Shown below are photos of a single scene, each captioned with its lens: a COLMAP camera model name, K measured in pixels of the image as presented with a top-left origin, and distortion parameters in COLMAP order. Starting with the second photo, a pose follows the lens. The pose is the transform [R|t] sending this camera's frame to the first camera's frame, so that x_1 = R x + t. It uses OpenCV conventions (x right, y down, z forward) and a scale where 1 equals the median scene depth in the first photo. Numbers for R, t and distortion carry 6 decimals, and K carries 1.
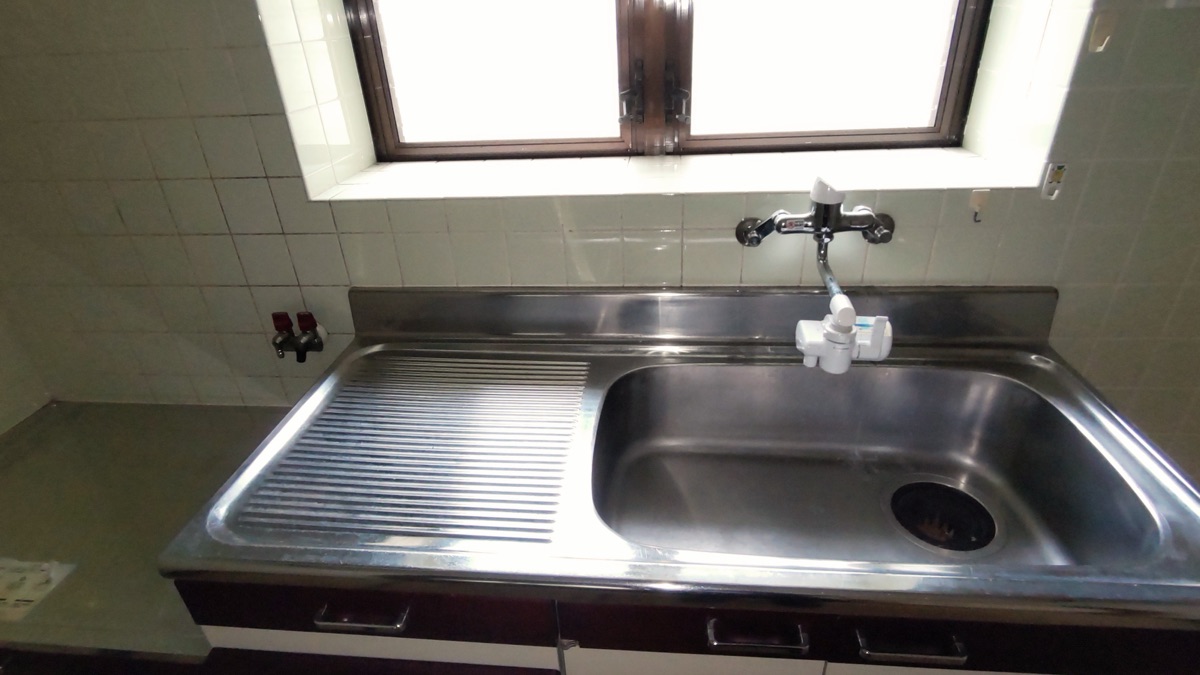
lens RADIAL K [[608.5, 0, 600.0], [0, 608.5, 337.5], [0, 0, 1]] dist [-0.012235, 0.000046]
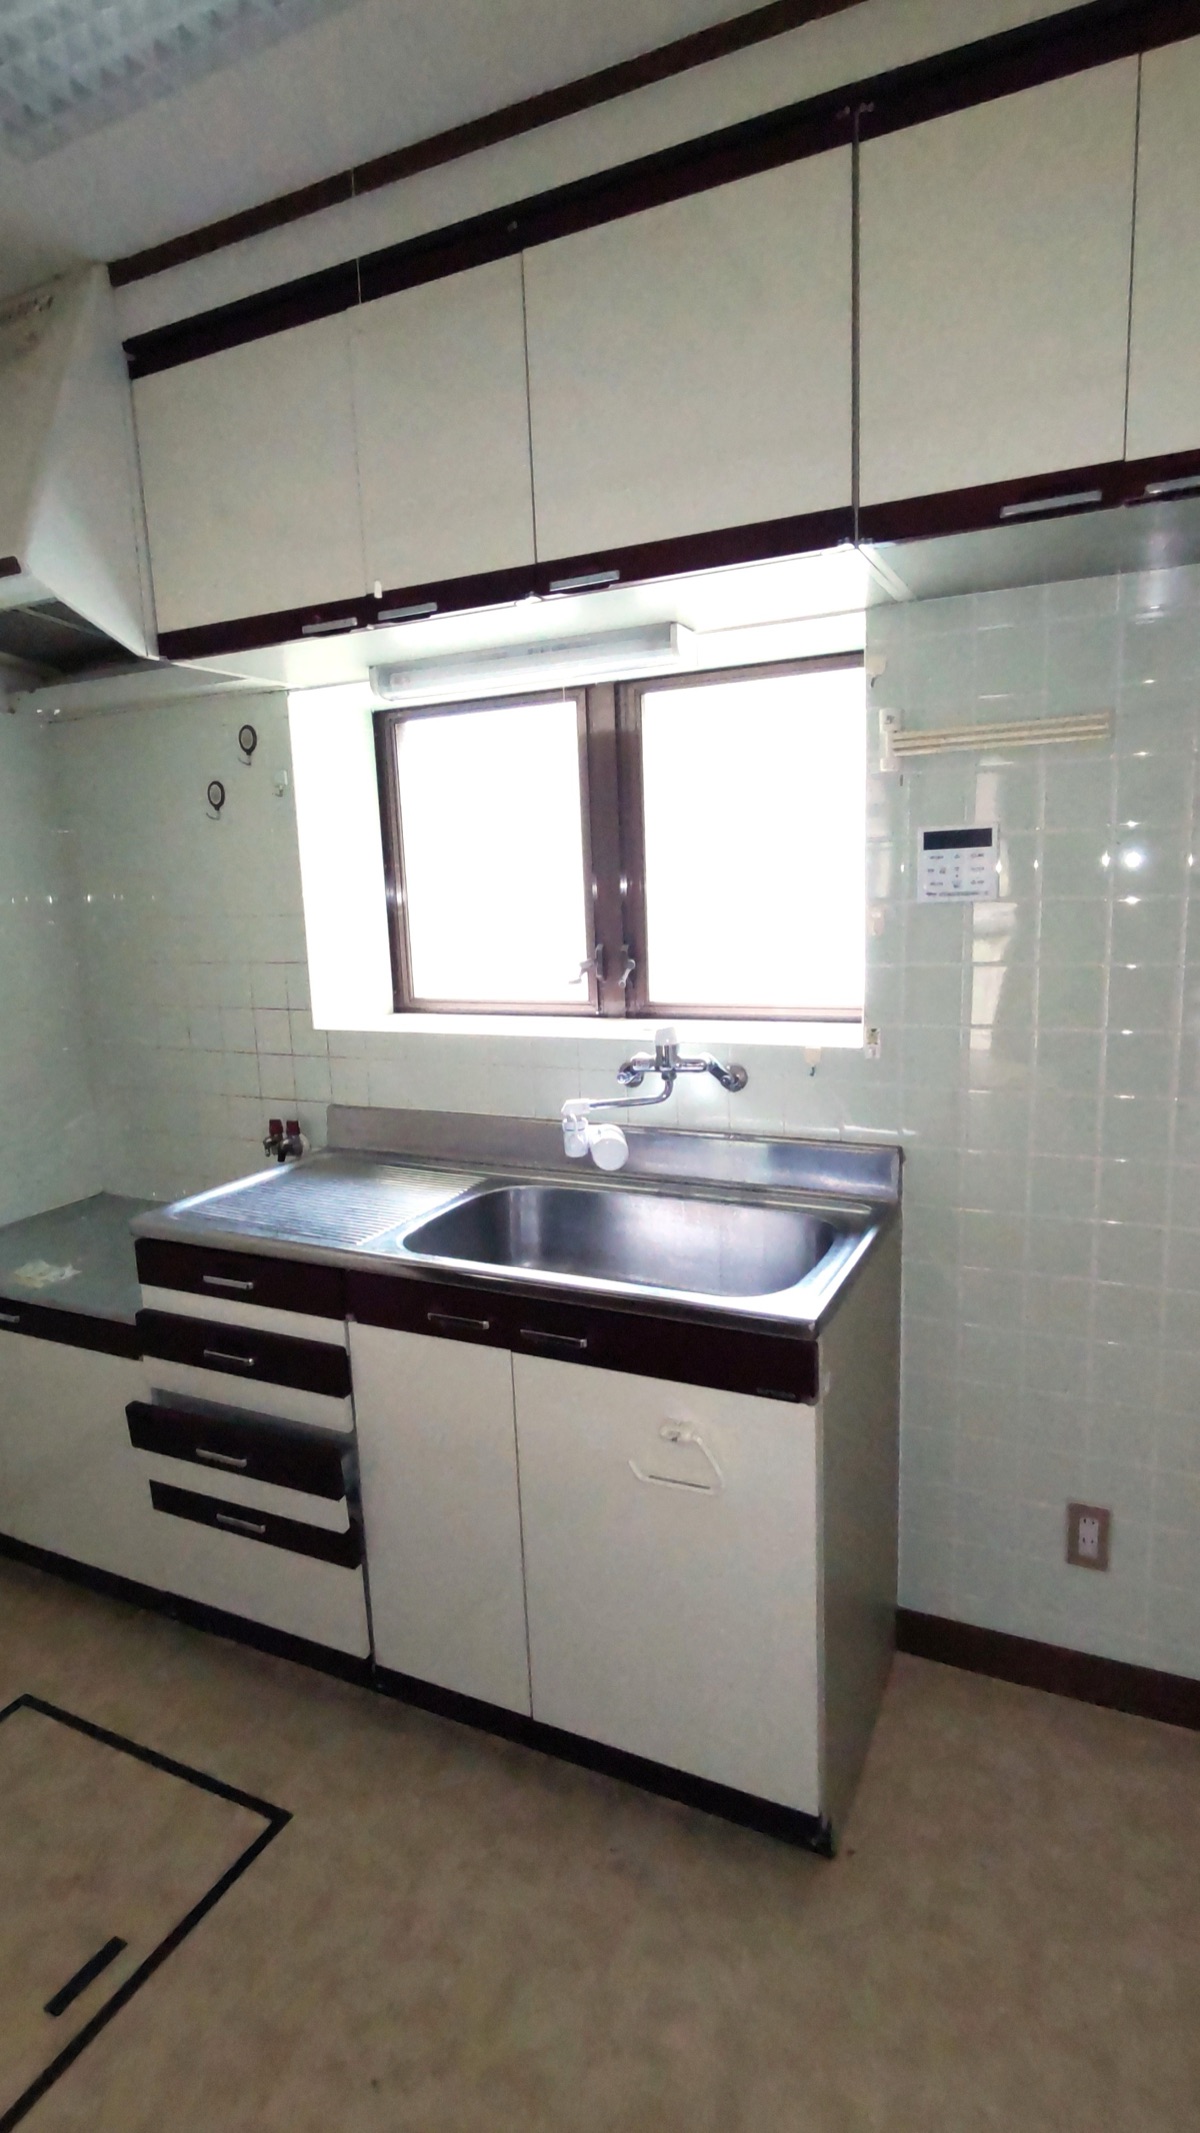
lens RADIAL K [[1108.9, 0, 600.0], [0, 1108.9, 1066.5], [0, 0, 1]] dist [0.000243, -0.000018]
pose [[0.933200, 0.069005, -0.352671, 0.841306], [-0.177415, 0.941918, -0.285158, 0.374512], [0.312510, 0.328678, 0.891240, -0.793139]]
